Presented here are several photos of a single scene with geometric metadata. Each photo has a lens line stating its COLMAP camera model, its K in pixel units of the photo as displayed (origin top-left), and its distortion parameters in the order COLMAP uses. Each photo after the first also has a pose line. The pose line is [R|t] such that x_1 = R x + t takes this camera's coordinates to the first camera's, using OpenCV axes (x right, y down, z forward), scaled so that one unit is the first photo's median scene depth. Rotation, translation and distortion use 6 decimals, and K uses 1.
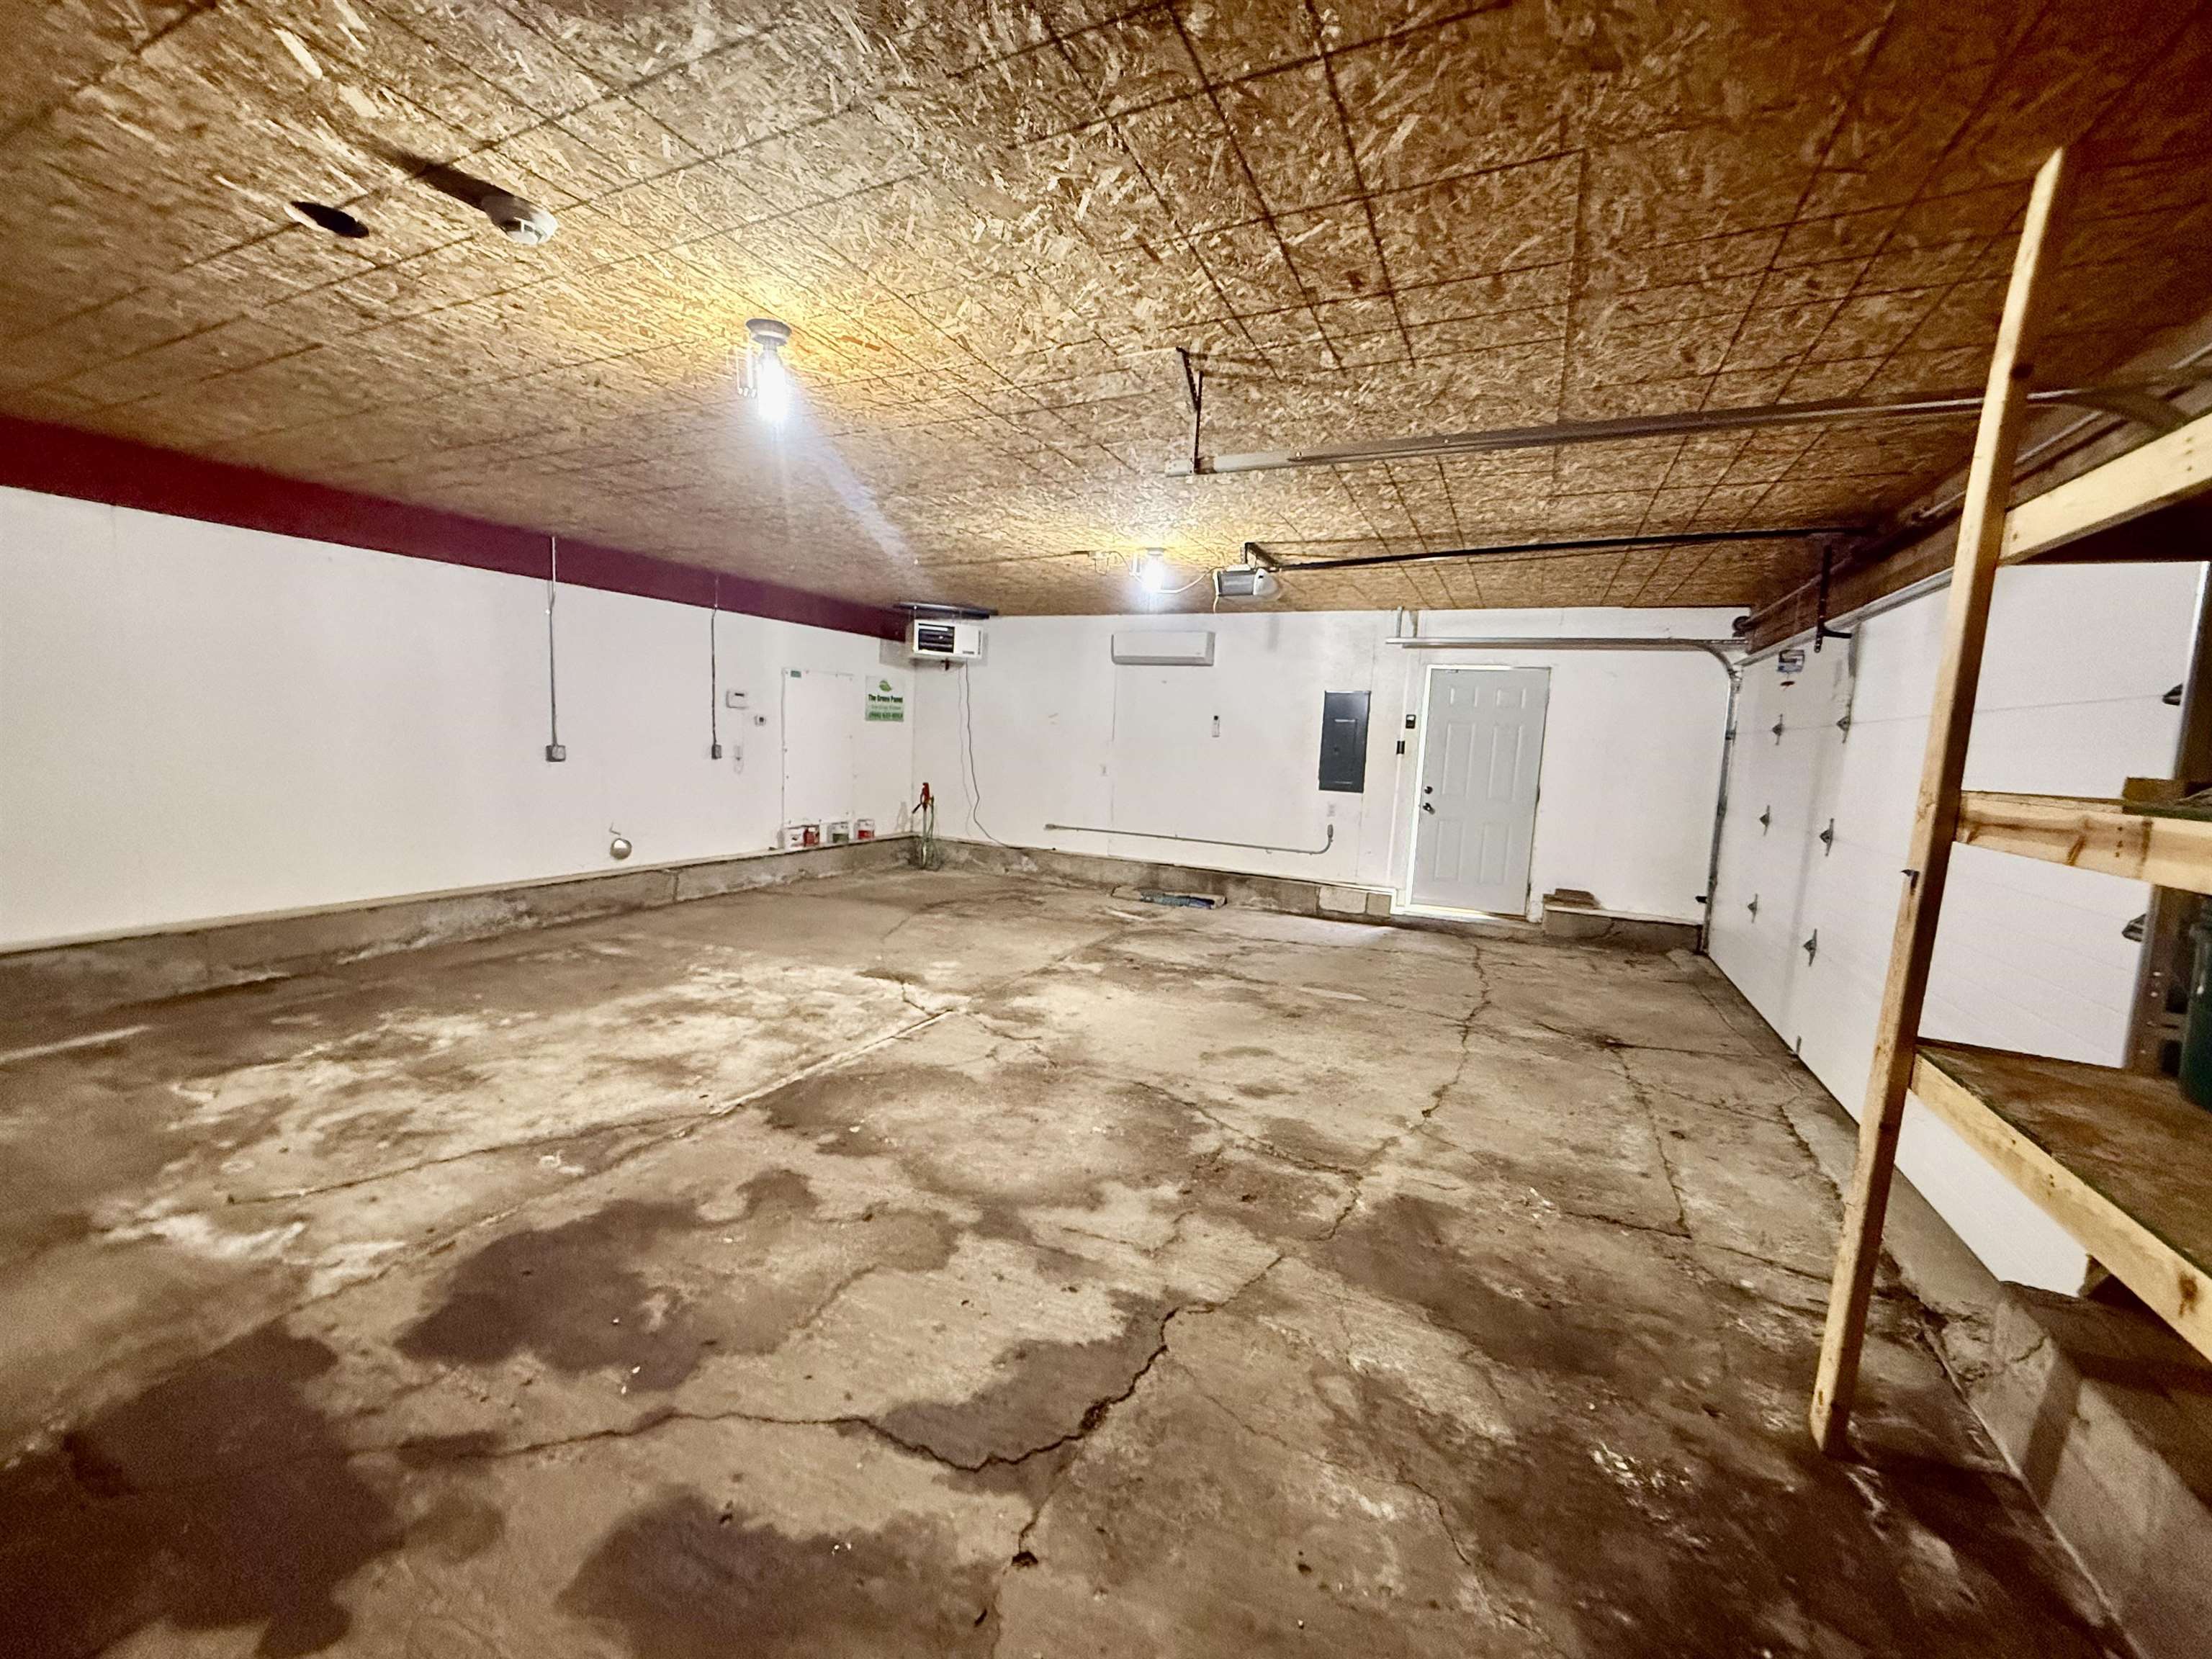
lens RADIAL K [[883.8, 0, 1106.0], [0, 883.8, 829.5], [0, 0, 1]] dist [0.000222, -0.000238]
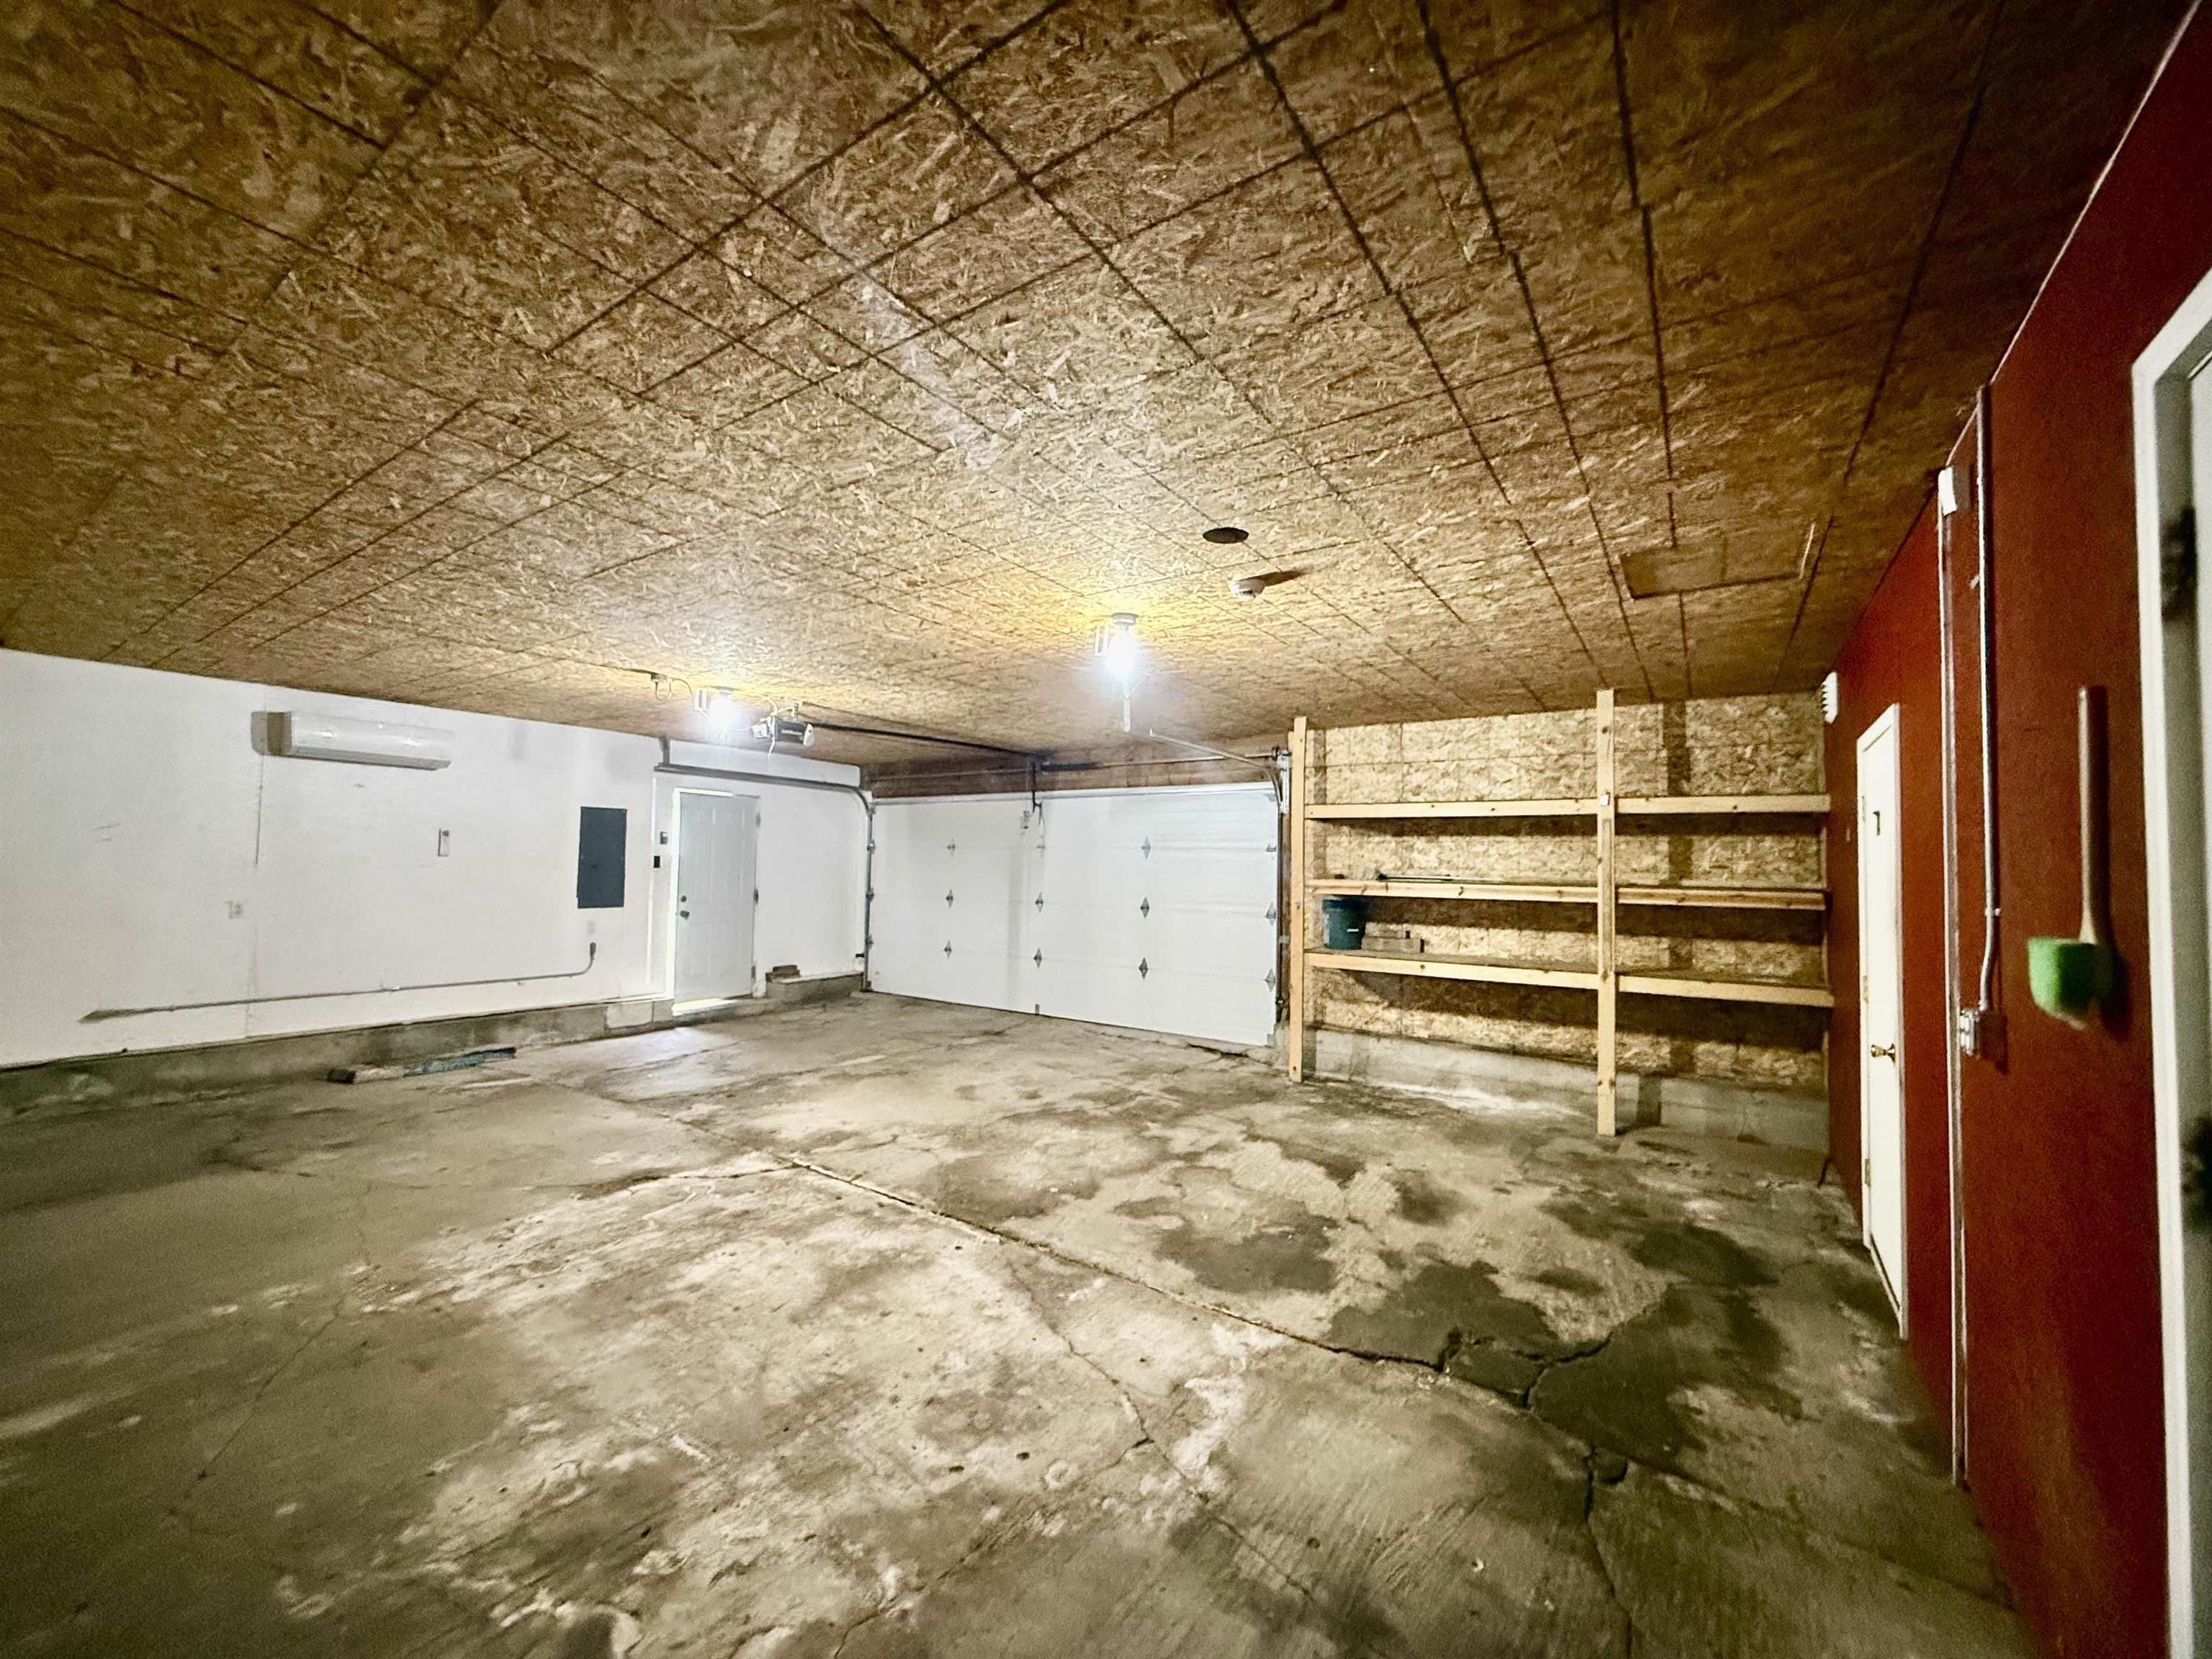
lens RADIAL K [[883.8, 0, 1106.0], [0, 883.8, 829.5], [0, 0, 1]] dist [0.000222, -0.000238]
pose [[0.146929, -0.000564, 0.989147, -1.399358], [0.094834, 0.995401, -0.013519, -0.139691], [-0.984591, 0.095791, 0.146306, 0.630957]]
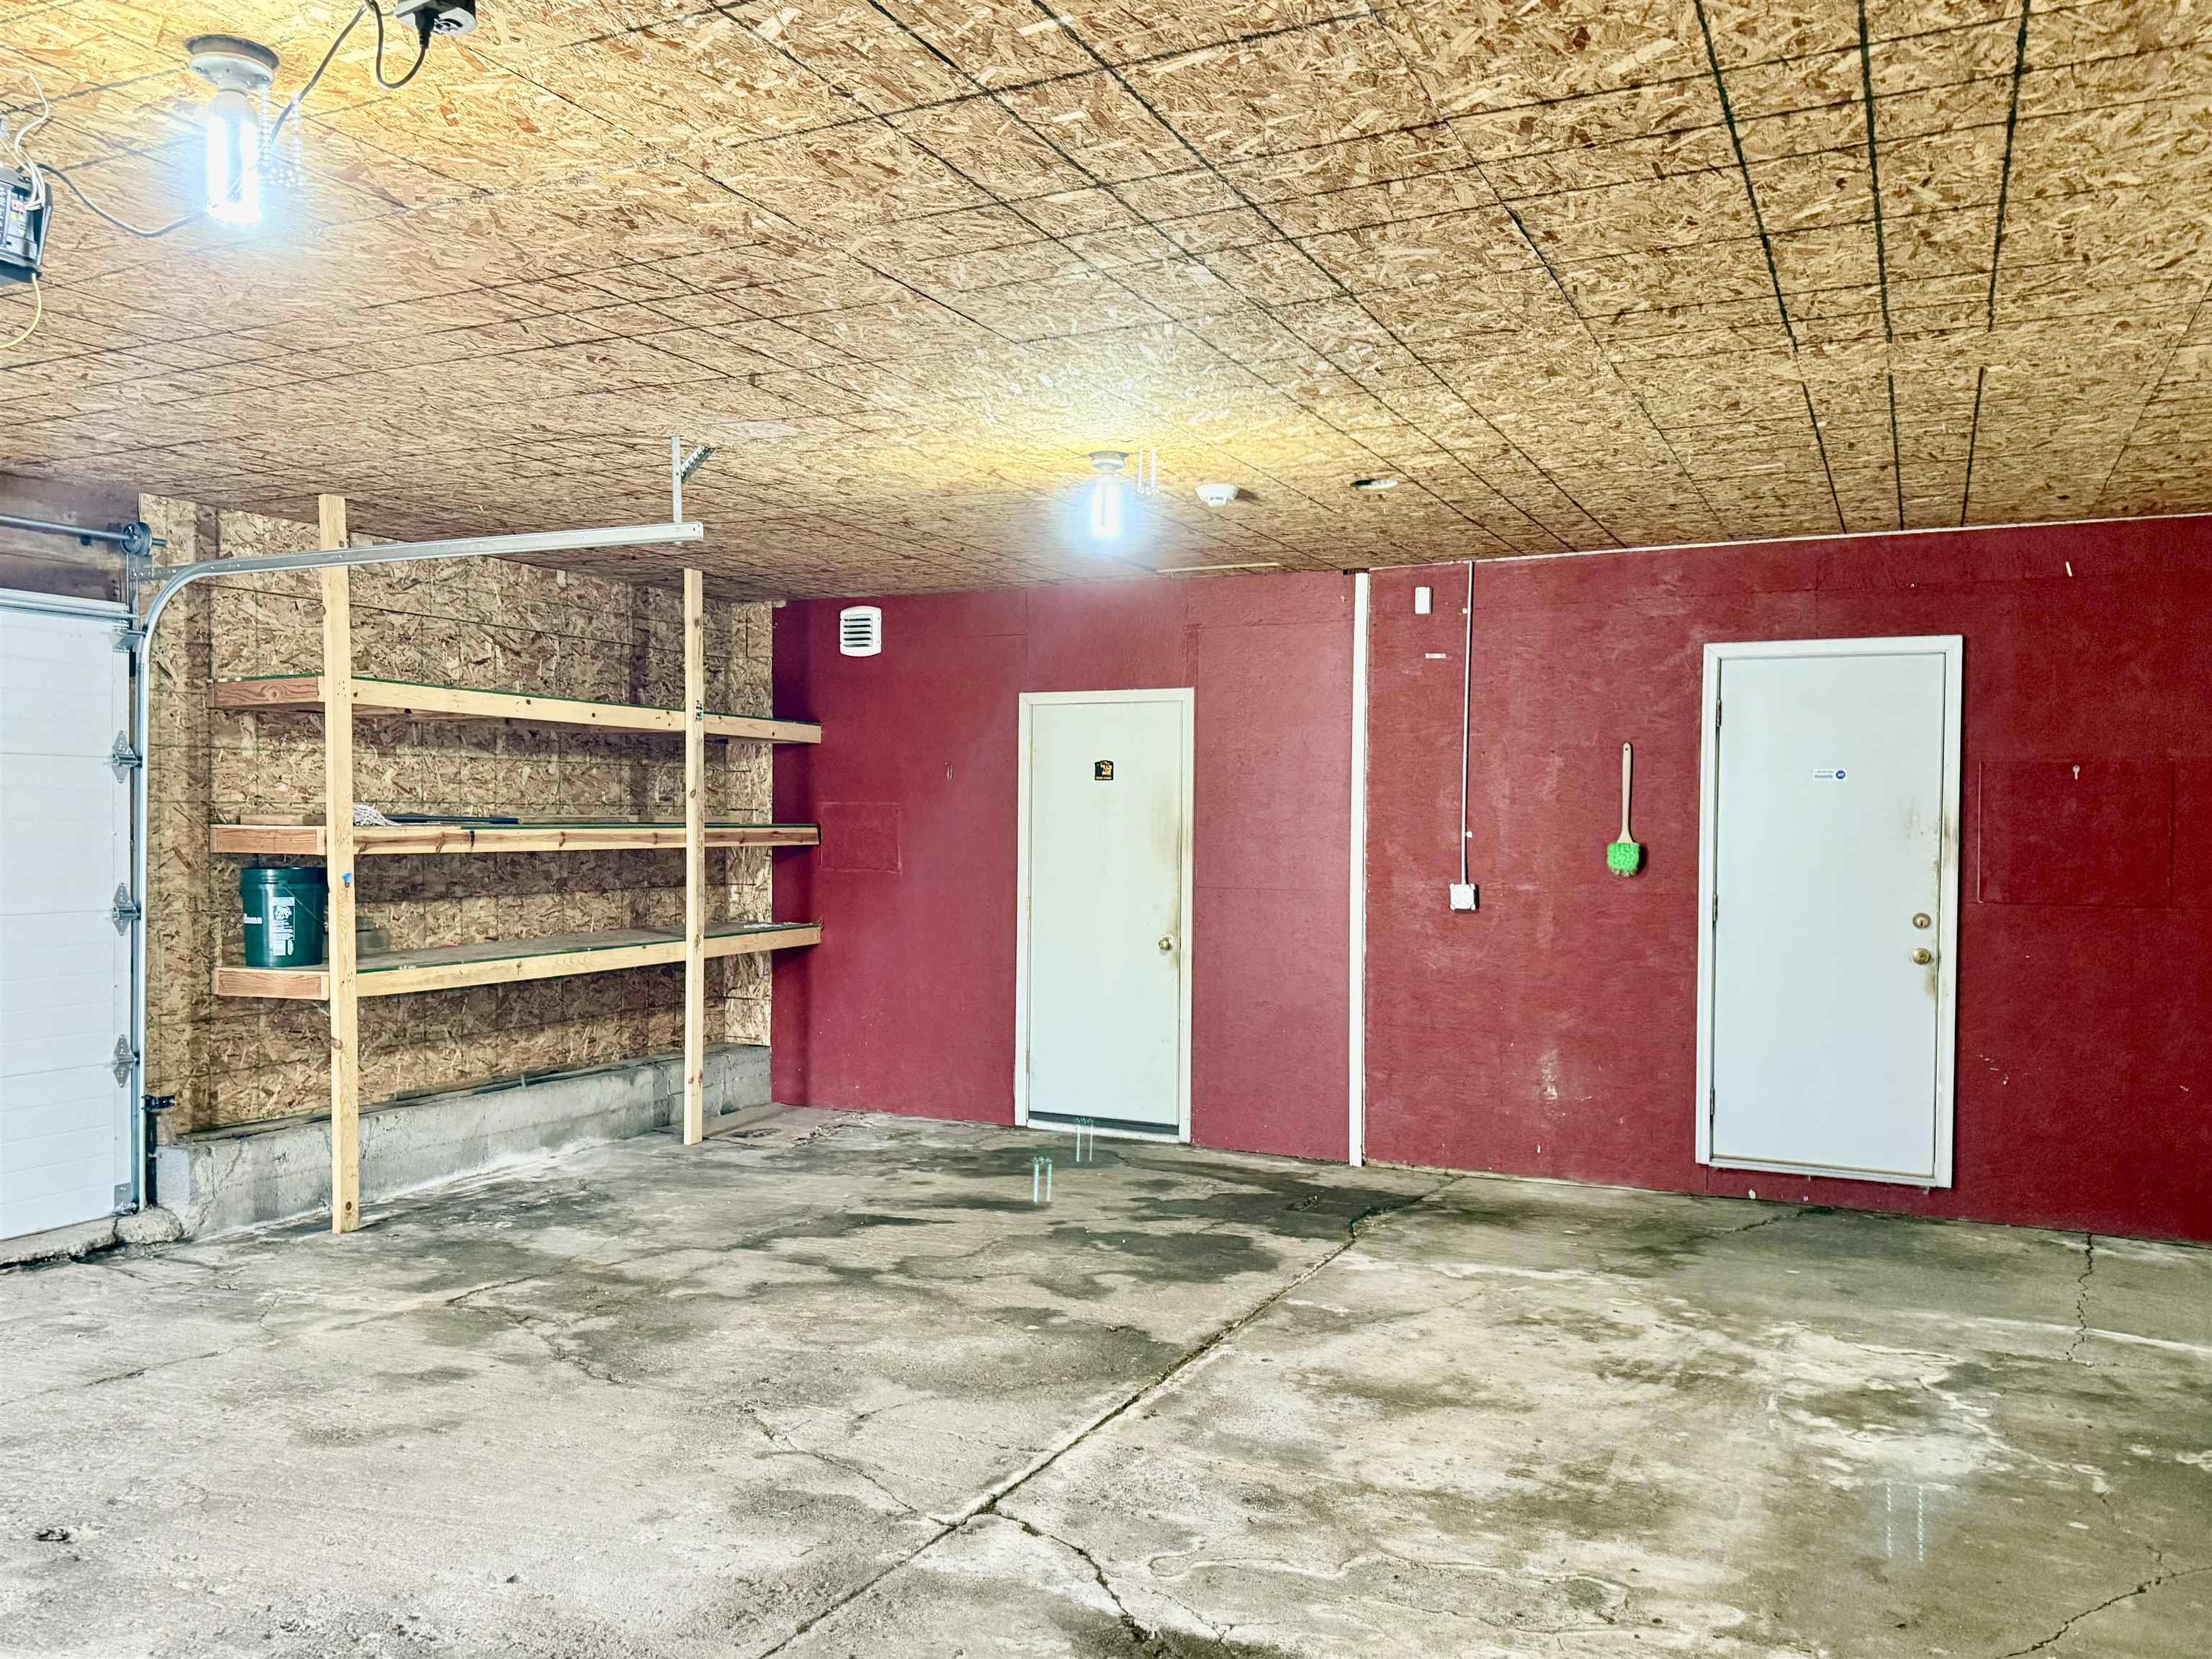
lens RADIAL K [[1675.7, 0, 1106.0], [0, 1675.7, 829.5], [0, 0, 1]] dist [0.137833, -0.241940]
pose [[-0.998492, -0.054173, -0.008840, -0.285373], [-0.054830, 0.991900, 0.114581, -0.265944], [0.002561, 0.114893, -0.993375, 2.265833]]
